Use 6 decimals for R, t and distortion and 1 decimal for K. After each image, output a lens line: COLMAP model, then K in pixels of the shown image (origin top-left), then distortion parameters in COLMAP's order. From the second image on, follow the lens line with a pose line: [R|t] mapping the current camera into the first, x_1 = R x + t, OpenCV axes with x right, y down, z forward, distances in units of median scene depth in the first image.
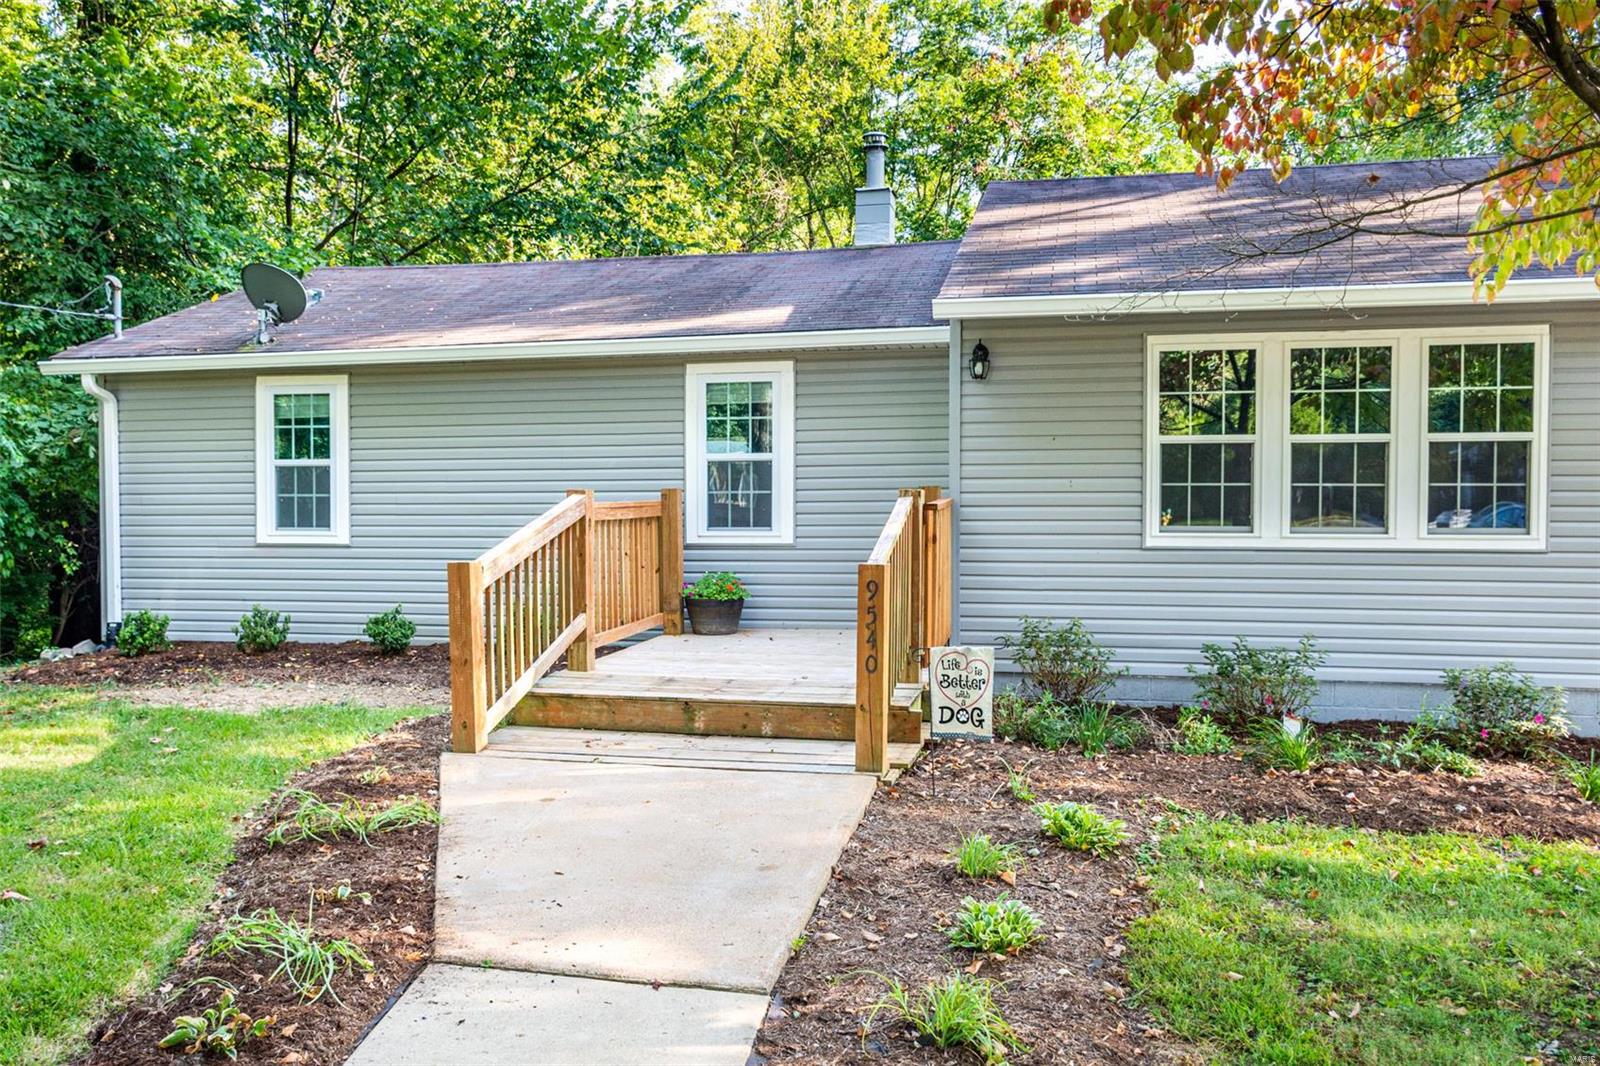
lens RADIAL K [[1238.2, 0, 795.7], [0, 1238.2, 543.6], [0, 0, 1]] dist [-0.001505, -0.001315]
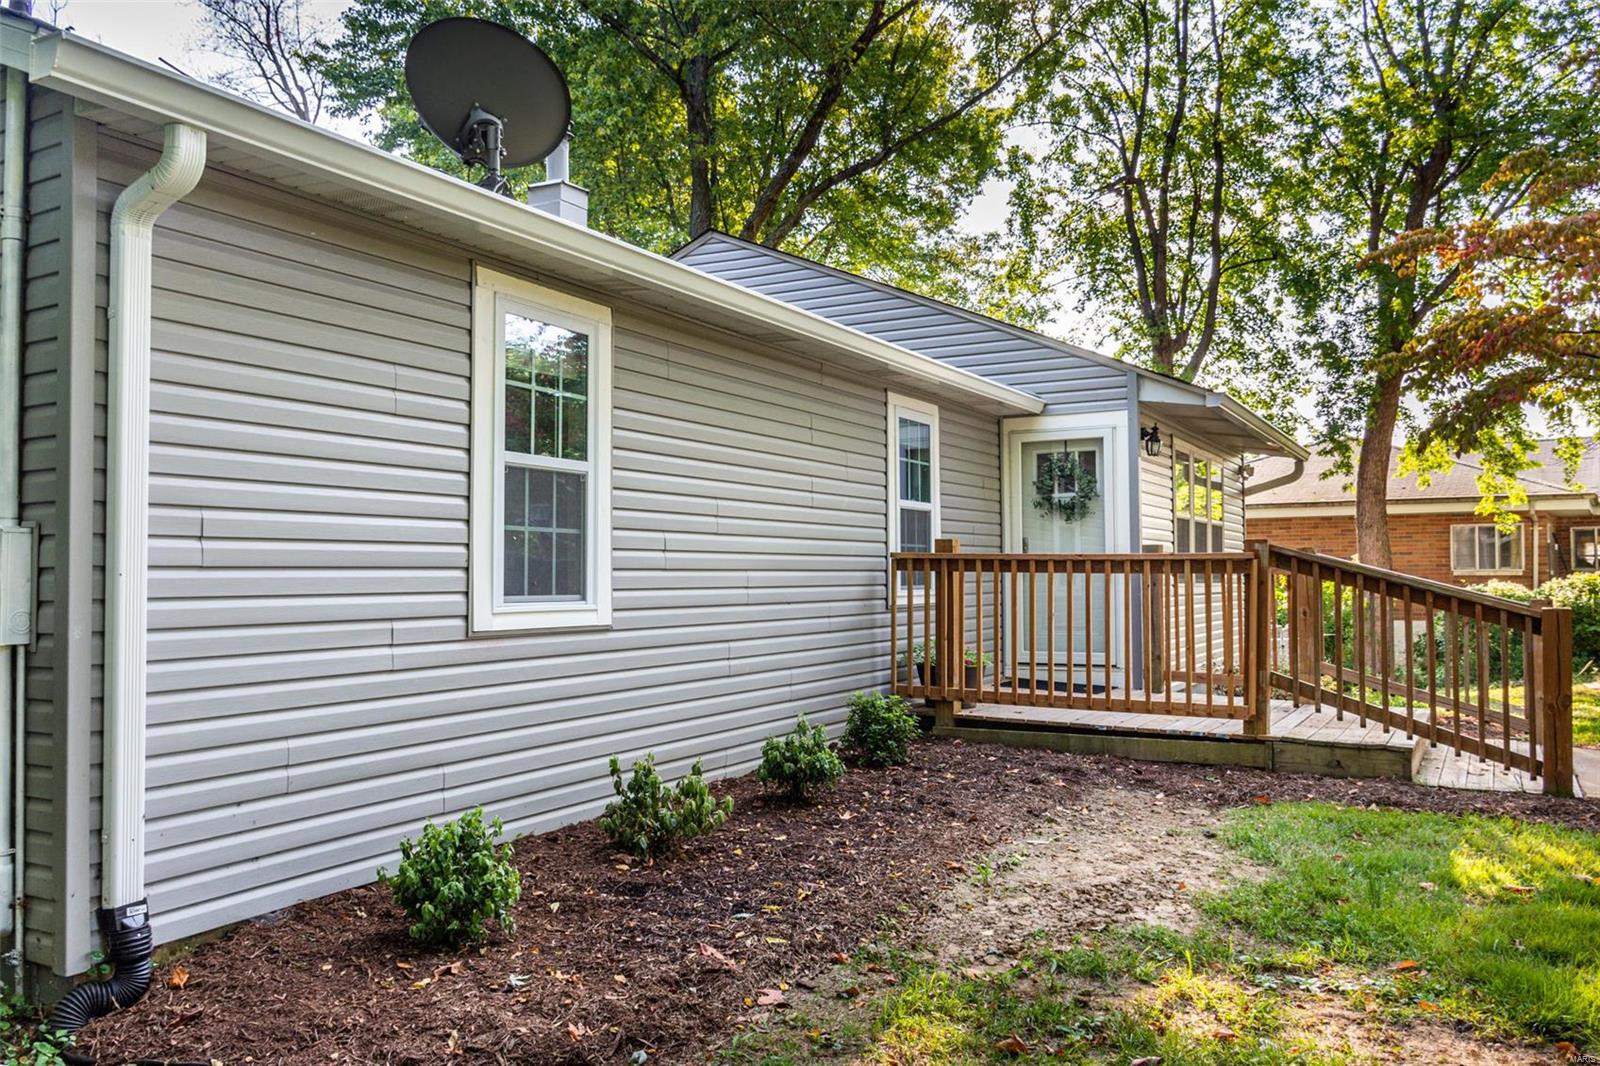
lens RADIAL K [[1225.5, 0, 794.4], [0, 1225.5, 521.1], [0, 0, 1]] dist [-0.013235, 0.000740]
pose [[0.288463, 0.040785, 0.956622, -1.022476], [0.028680, 0.998276, -0.051209, -0.017860], [-0.957061, 0.042208, 0.286796, 0.939408]]
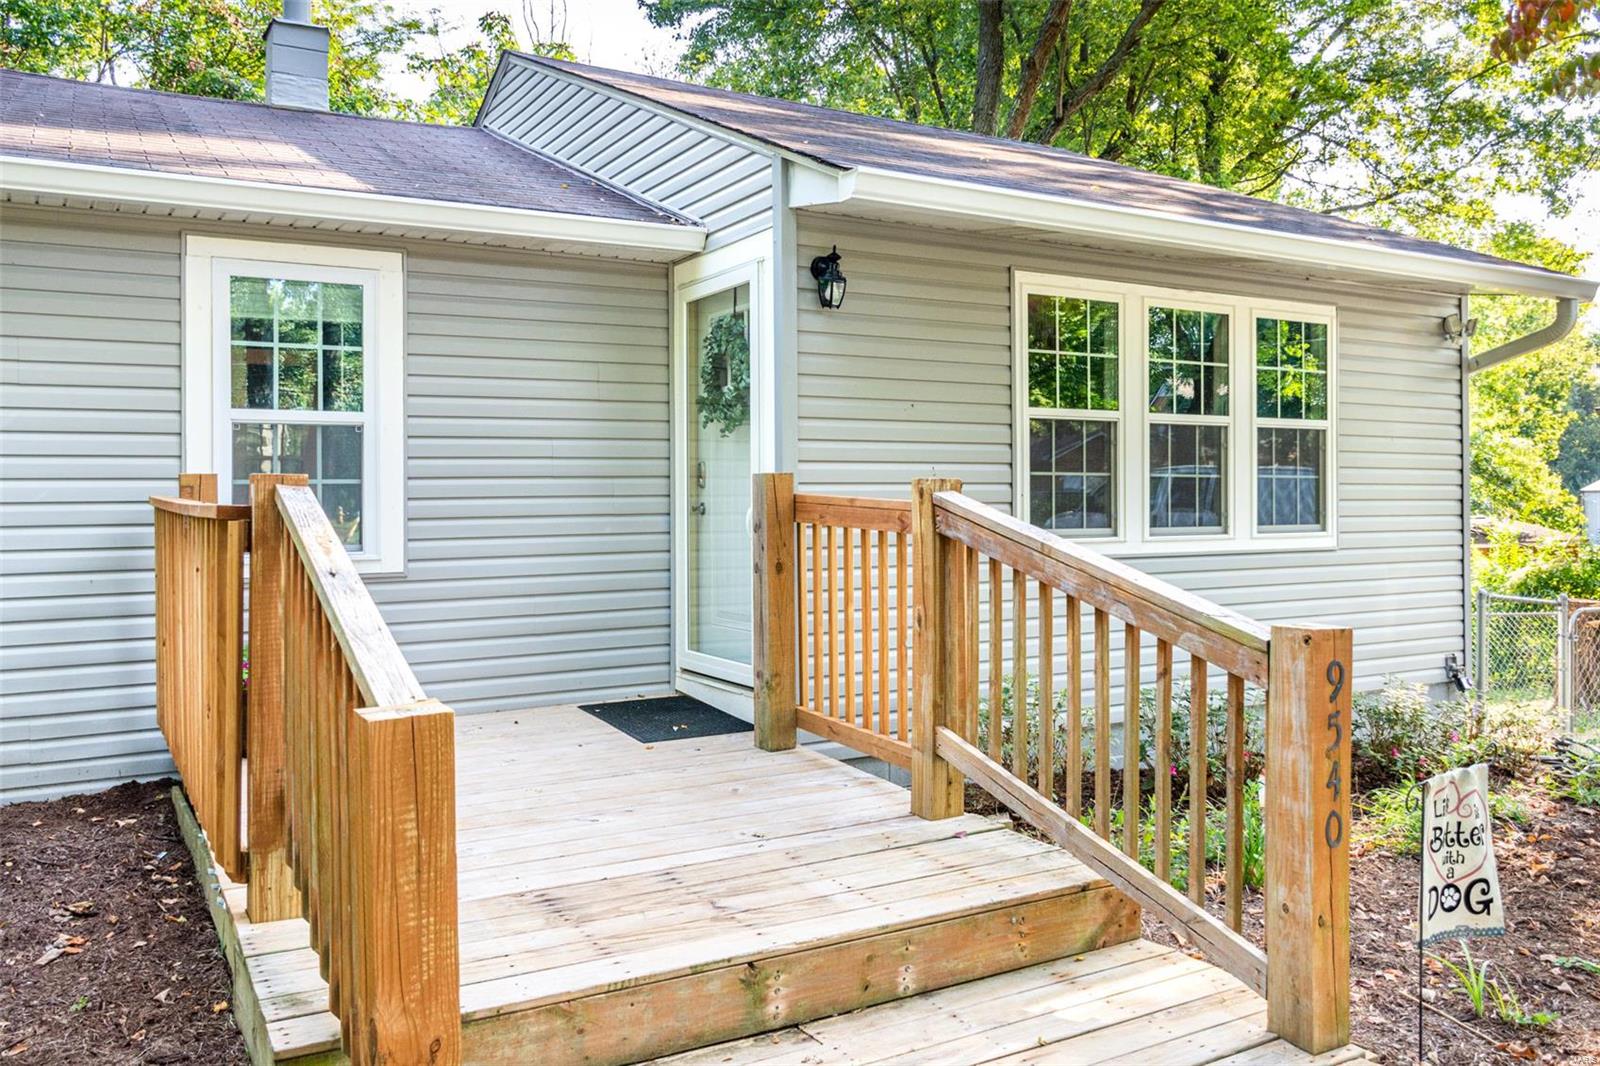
lens RADIAL K [[1244.4, 0, 793.2], [0, 1244.4, 502.9], [0, 0, 1]] dist [-0.007742, -0.000083]
pose [[0.740787, -0.007513, 0.671698, -0.284713], [0.024419, 0.999578, -0.015750, -0.020570], [-0.671296, 0.028070, 0.740657, 0.508040]]
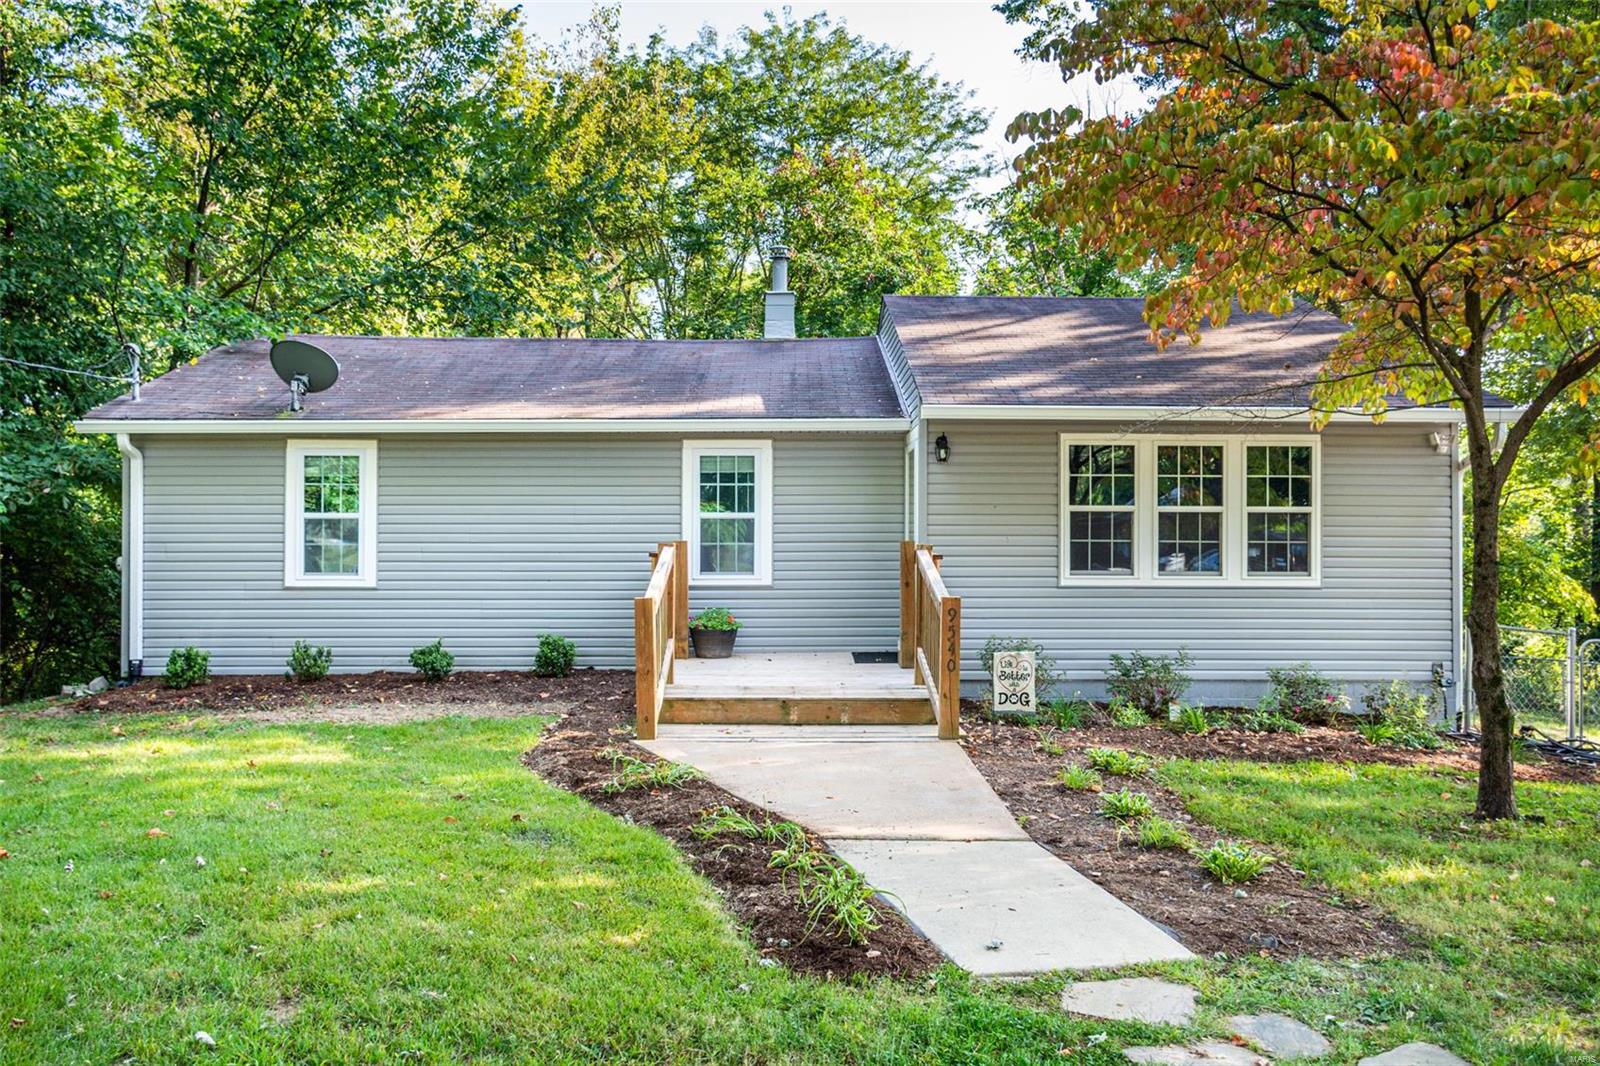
lens RADIAL K [[1228.7, 0, 797.3], [0, 1228.7, 542.8], [0, 0, 1]] dist [-0.006240, 0.000440]
pose [[0.972794, 0.004360, 0.231631, -0.296918], [0.004171, 0.999331, -0.036328, 0.003071], [-0.231635, 0.036306, 0.972125, -0.244351]]
